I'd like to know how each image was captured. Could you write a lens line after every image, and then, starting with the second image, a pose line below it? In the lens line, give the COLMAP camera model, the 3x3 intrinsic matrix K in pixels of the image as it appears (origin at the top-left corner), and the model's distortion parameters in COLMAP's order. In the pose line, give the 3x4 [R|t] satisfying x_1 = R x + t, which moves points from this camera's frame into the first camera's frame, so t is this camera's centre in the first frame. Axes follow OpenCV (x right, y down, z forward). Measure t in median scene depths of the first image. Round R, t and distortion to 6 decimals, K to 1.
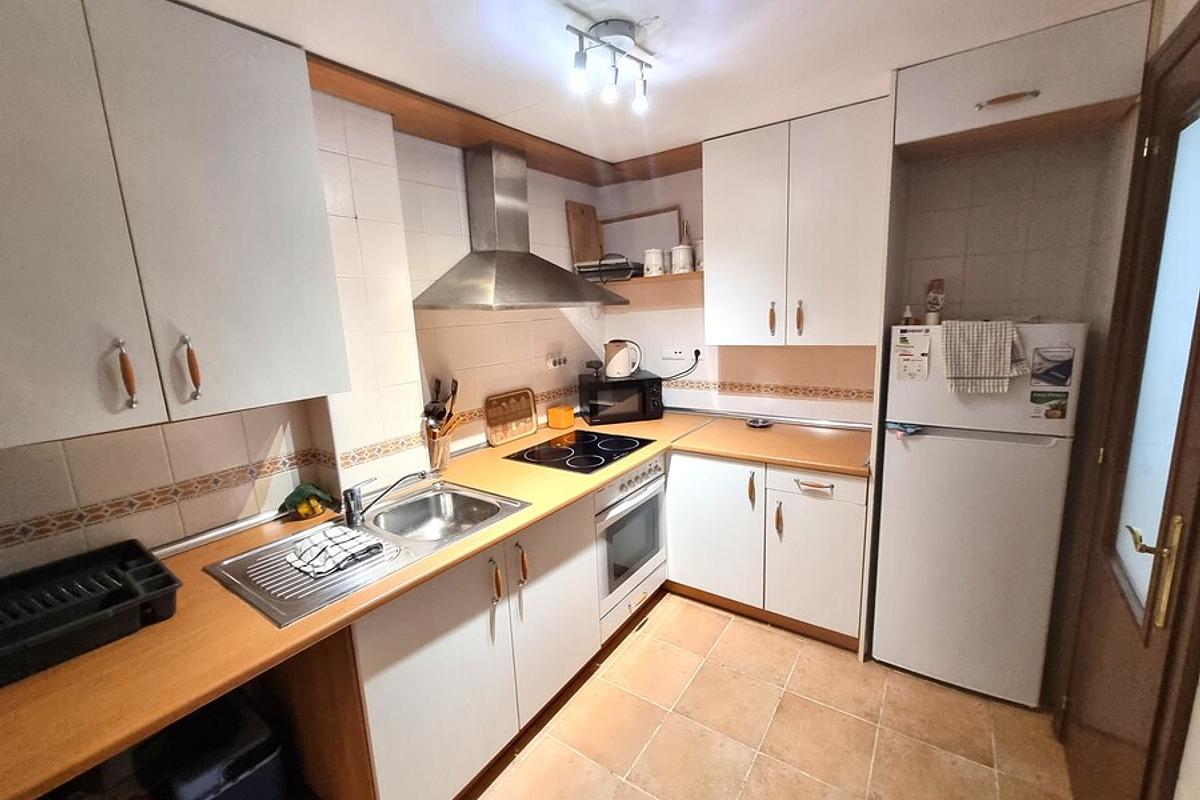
lens RADIAL K [[494.3, 0, 597.3], [0, 494.3, 399.1], [0, 0, 1]] dist [-0.003175, -0.000976]
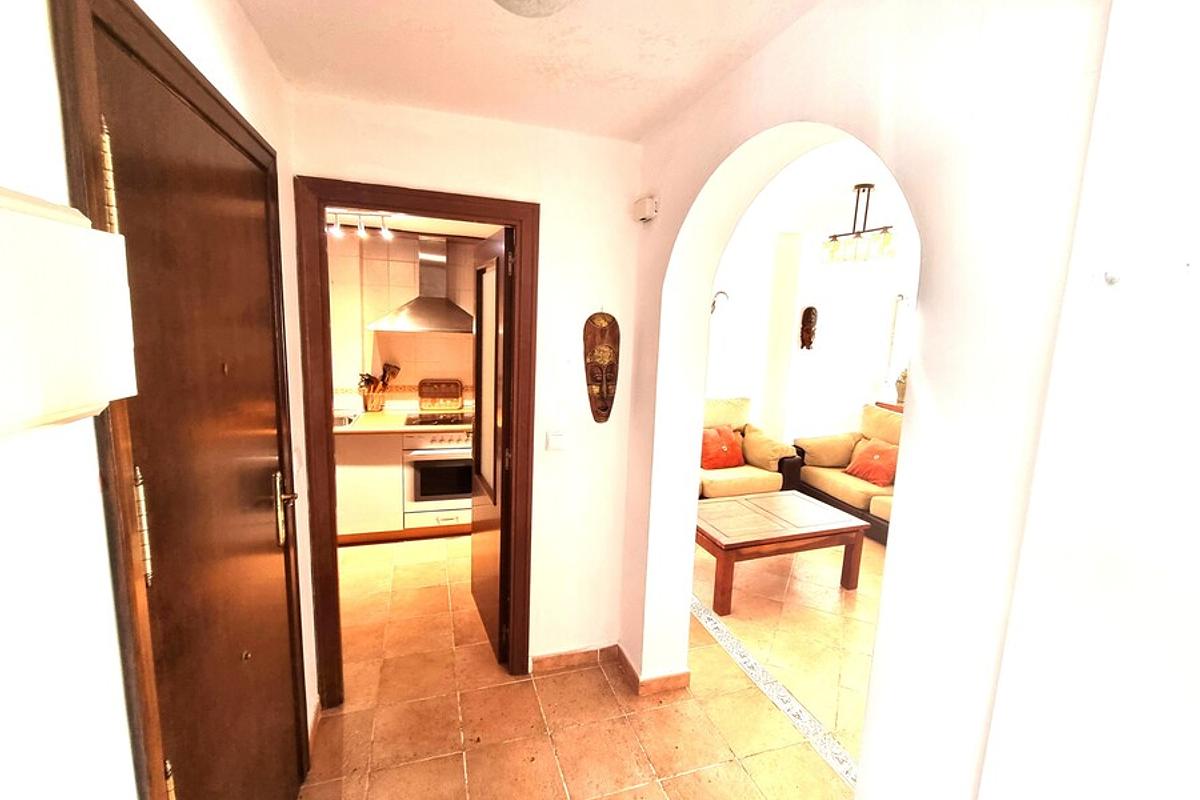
lens RADIAL K [[494.3, 0, 601.7], [0, 494.3, 401.4], [0, 0, 1]] dist [-0.003175, -0.000976]
pose [[0.816605, 0.164800, -0.553170, 1.220905], [-0.186847, 0.982245, 0.016801, -0.073731], [0.546117, 0.089638, 0.832899, -0.068242]]
